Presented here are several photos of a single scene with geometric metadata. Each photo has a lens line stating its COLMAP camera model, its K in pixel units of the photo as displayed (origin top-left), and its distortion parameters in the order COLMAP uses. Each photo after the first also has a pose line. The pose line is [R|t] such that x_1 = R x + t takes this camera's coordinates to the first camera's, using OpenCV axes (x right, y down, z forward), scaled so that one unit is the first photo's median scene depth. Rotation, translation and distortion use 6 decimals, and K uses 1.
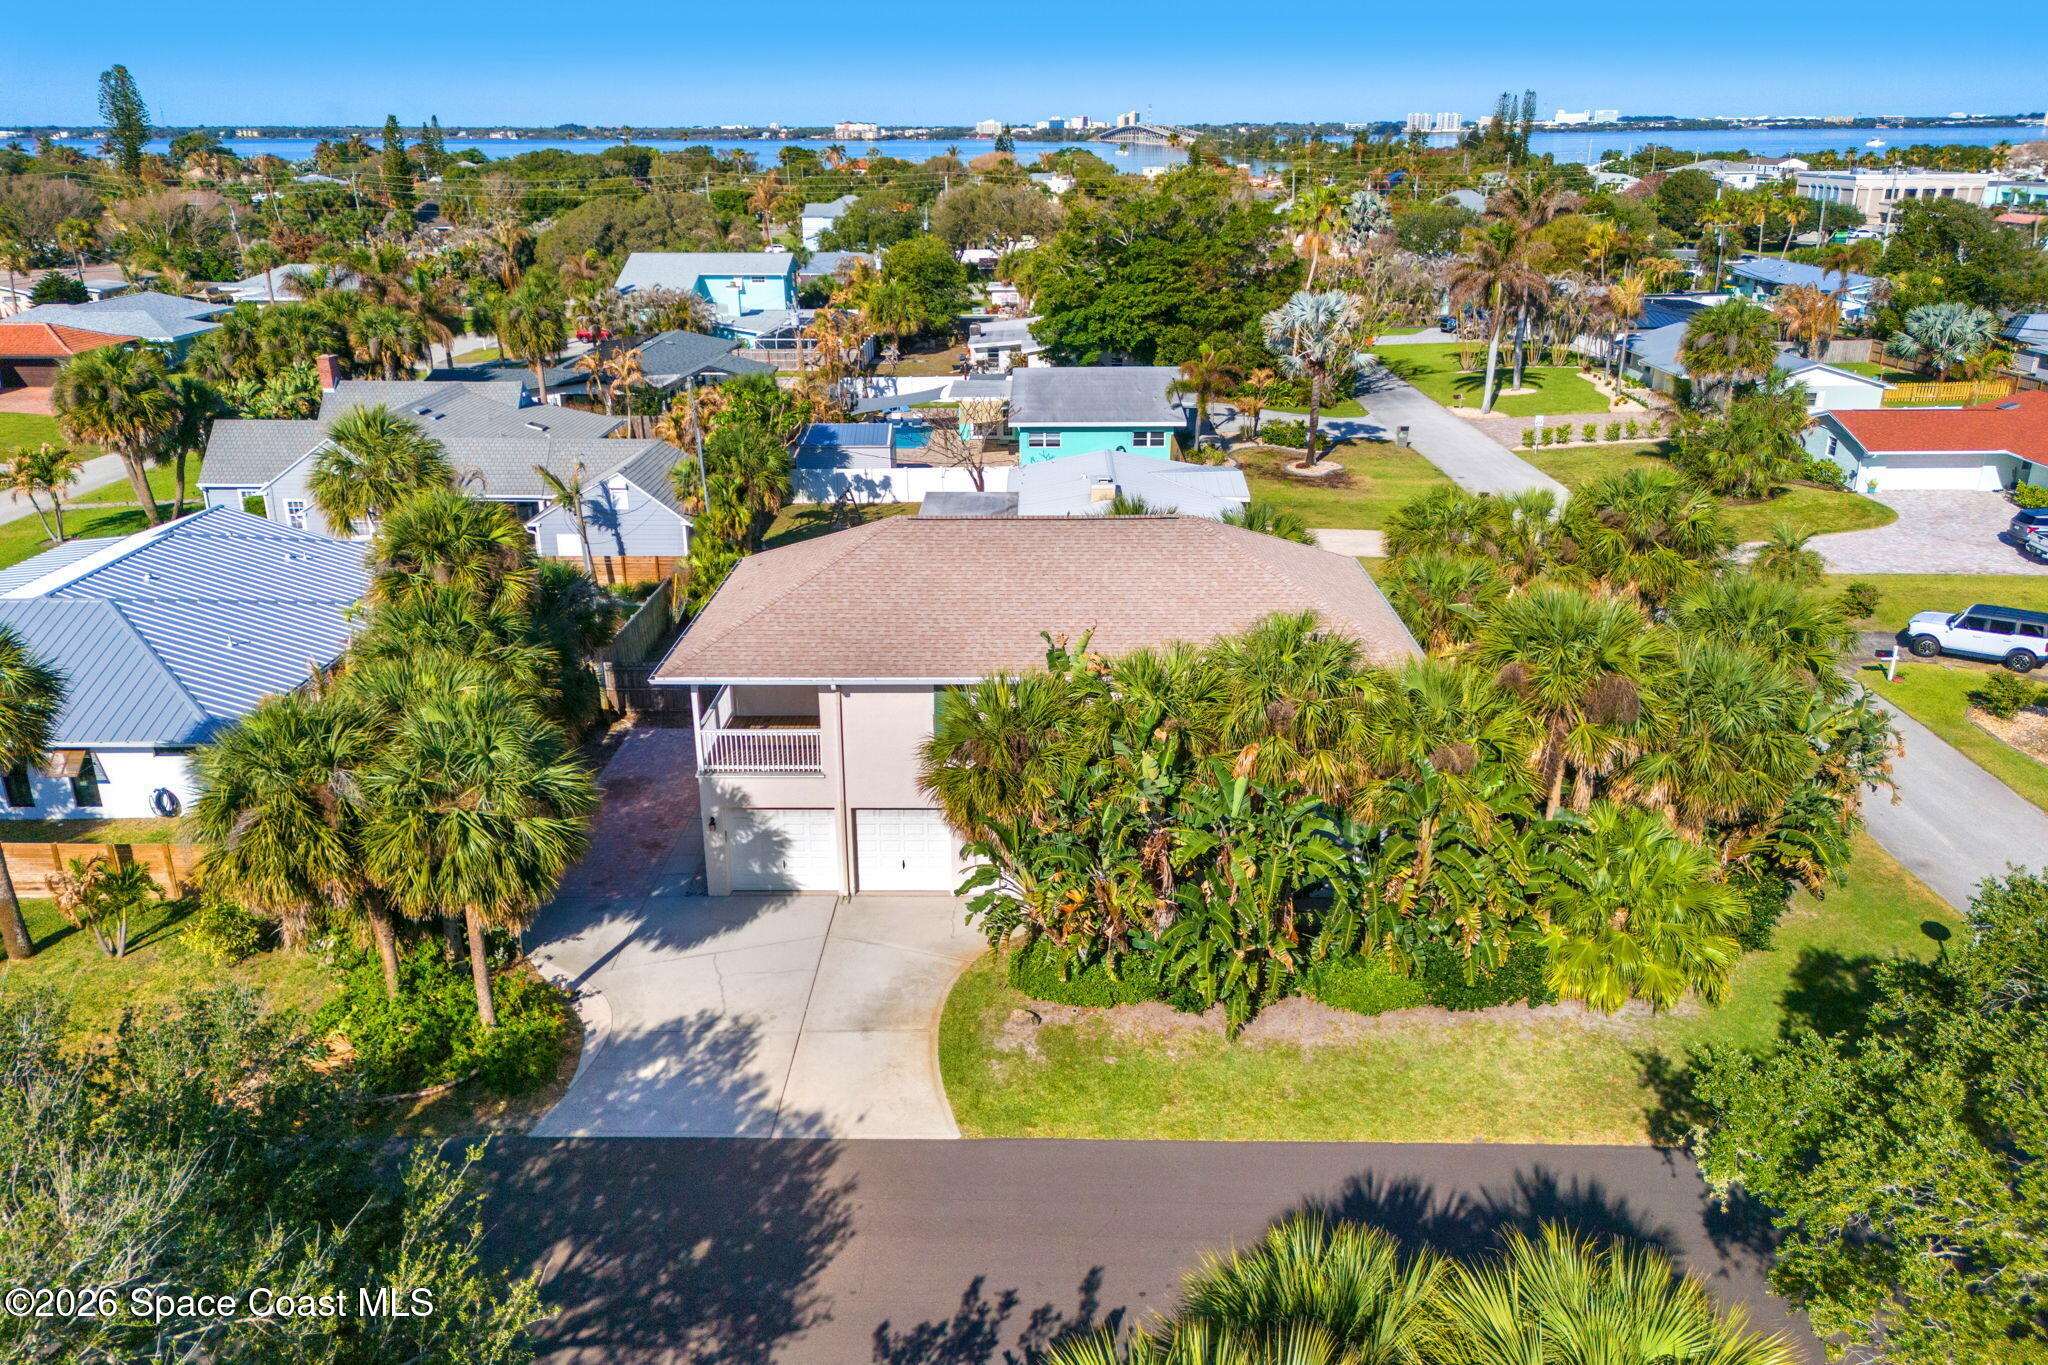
lens RADIAL K [[1510.7, 0, 1015.6], [0, 1510.7, 693.2], [0, 0, 1]] dist [0.064888, -0.070643]
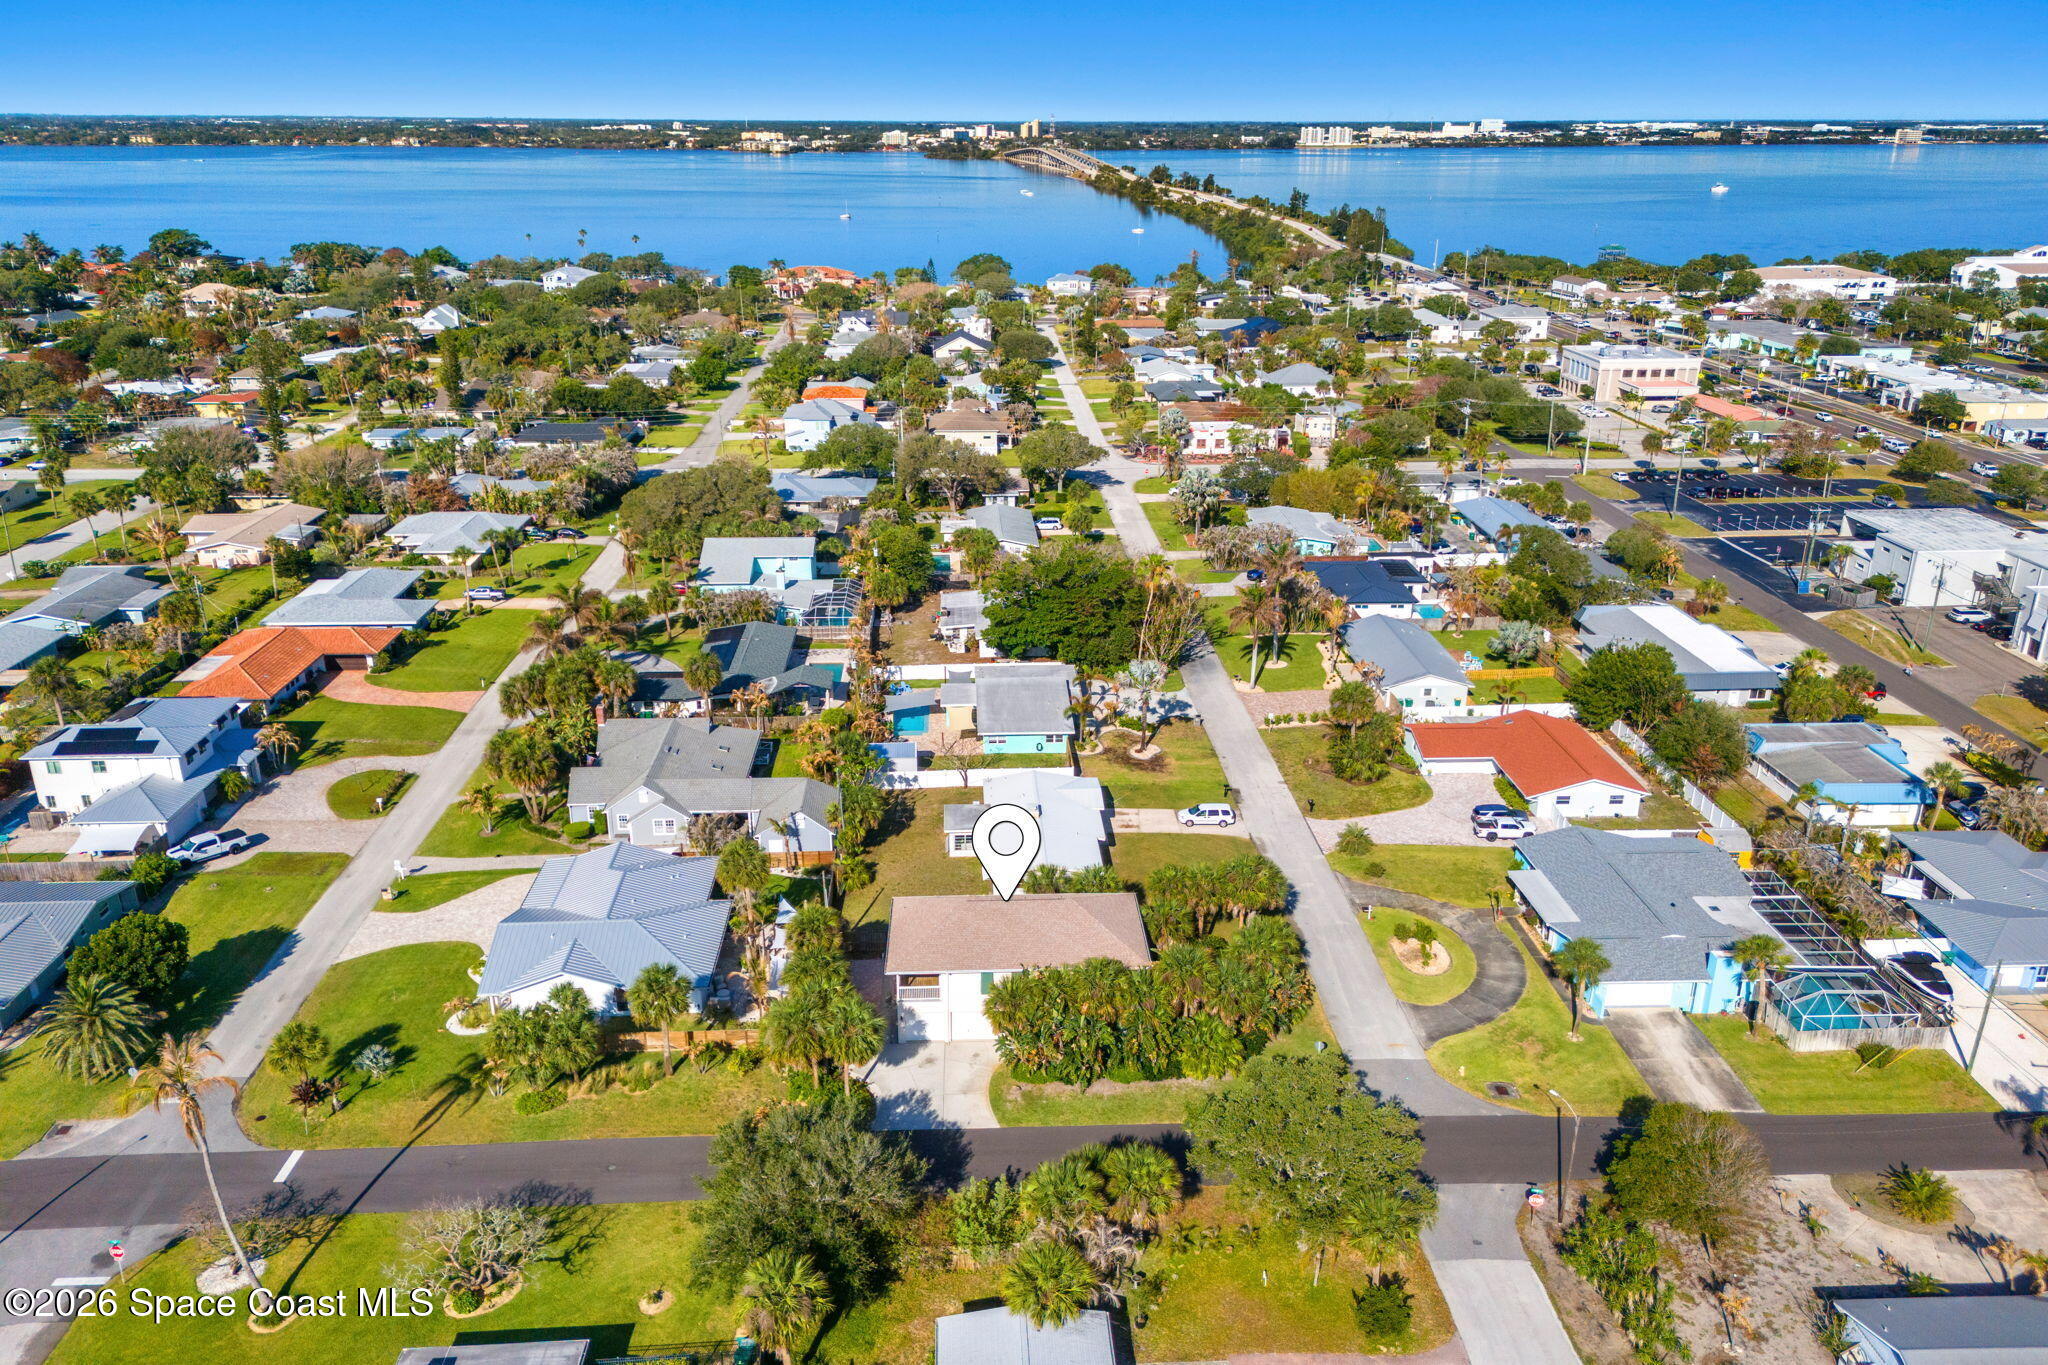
lens RADIAL K [[1510.7, 0, 1023.5], [0, 1510.7, 685.2], [0, 0, 1]] dist [0.064888, -0.070643]
pose [[0.997896, -0.014385, 0.063223, -0.084436], [0.014237, 0.999895, 0.002780, -0.318835], [-0.063257, -0.001874, 0.997996, -1.081100]]
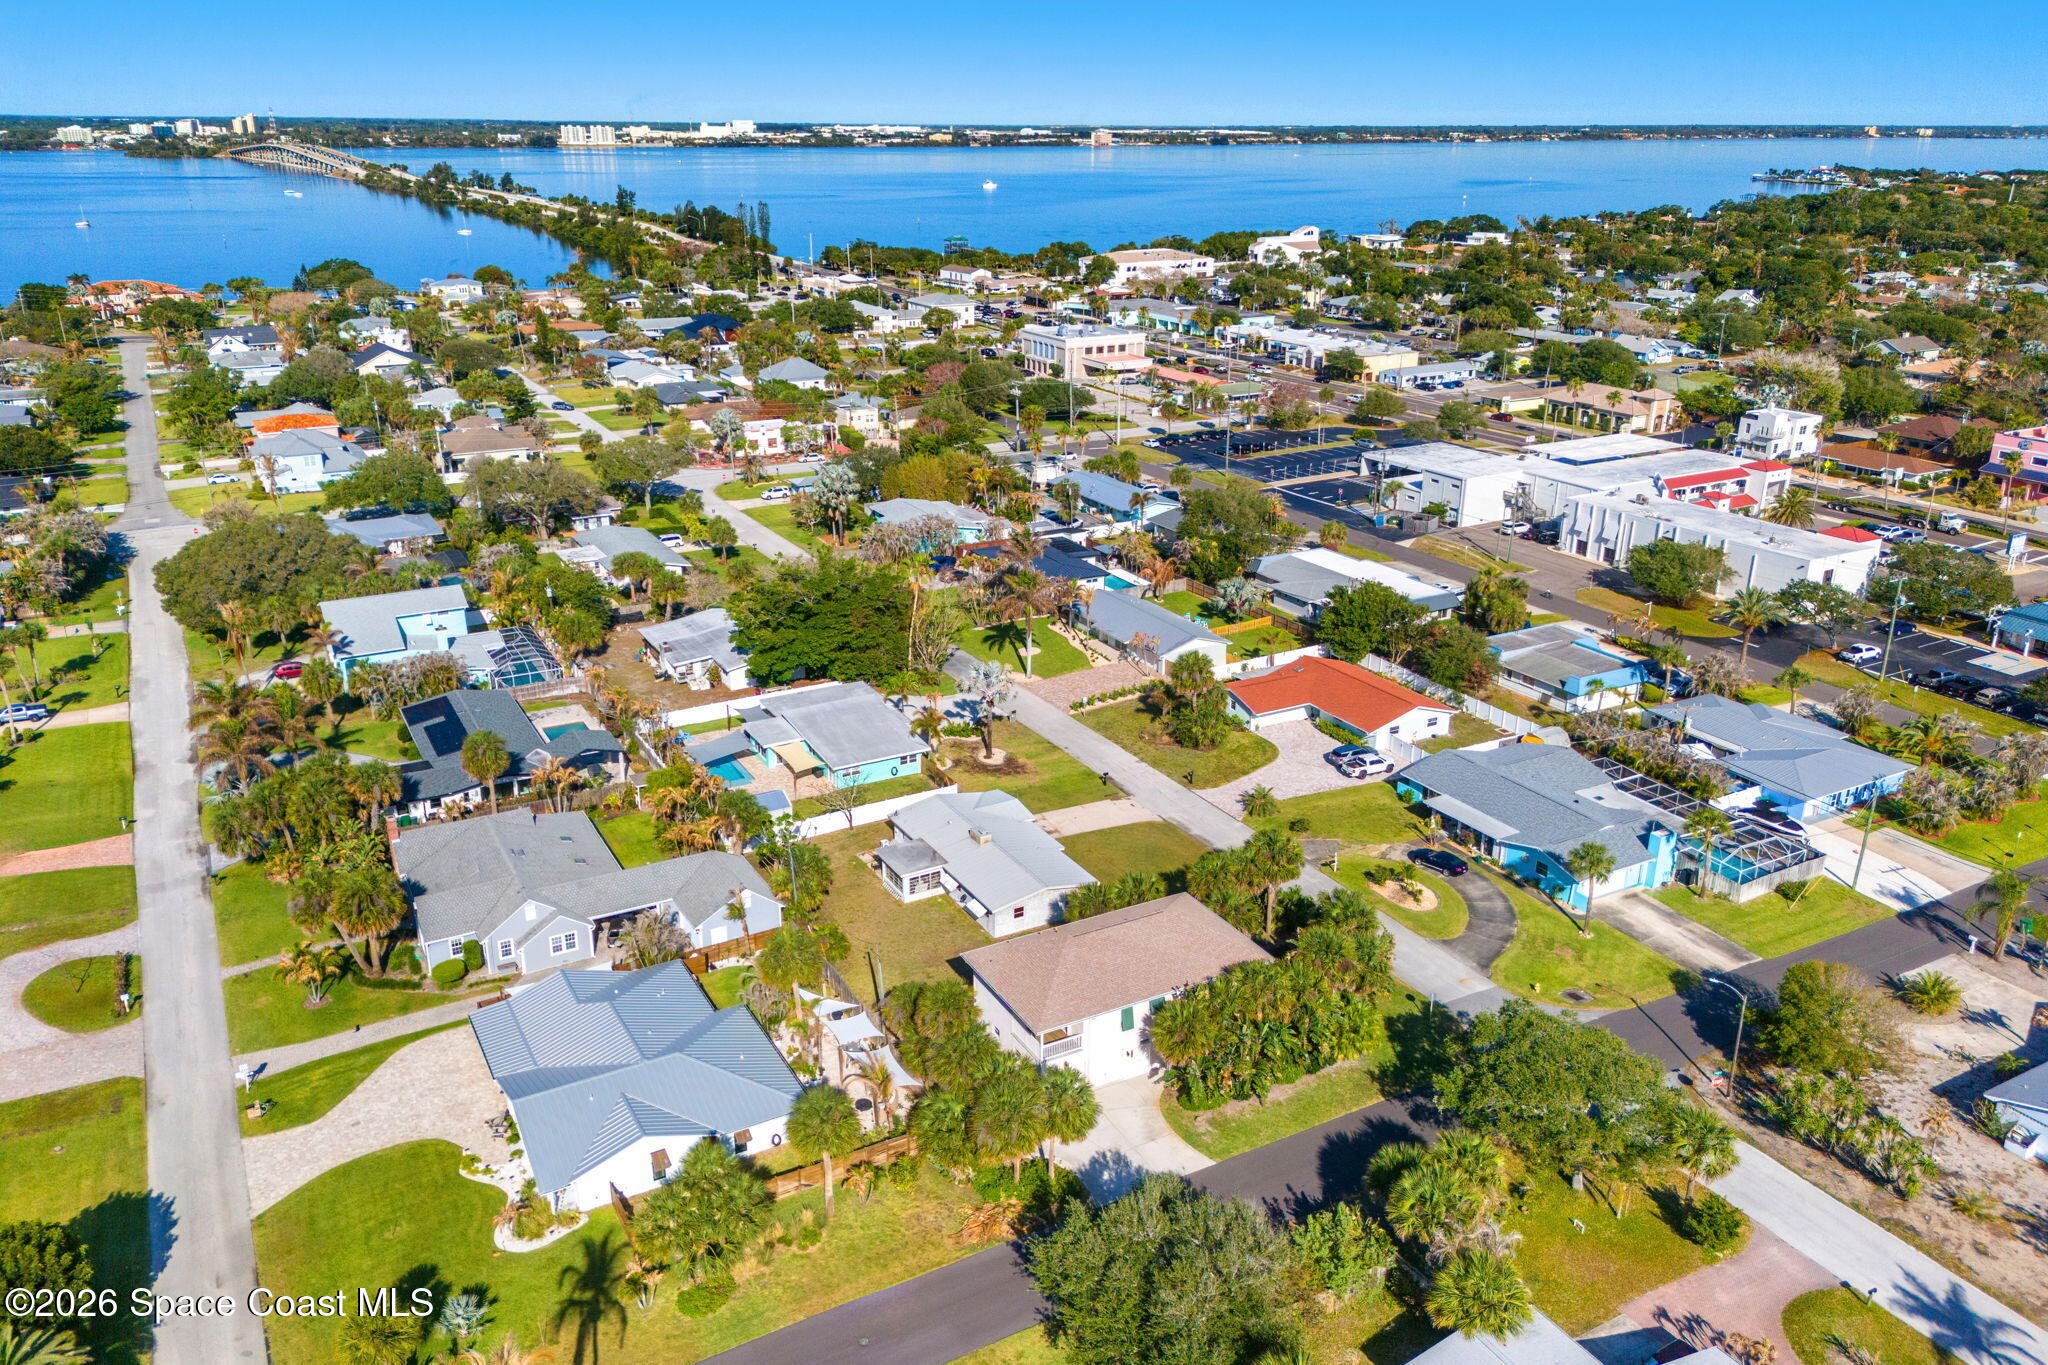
lens RADIAL K [[1510.7, 0, 1026.1], [0, 1510.7, 674.7], [0, 0, 1]] dist [0.064888, -0.070643]
pose [[0.863052, -0.162015, 0.478426, -0.790020], [0.164917, 0.985640, 0.036279, -0.403063], [-0.477434, 0.047590, 0.877378, -0.737350]]
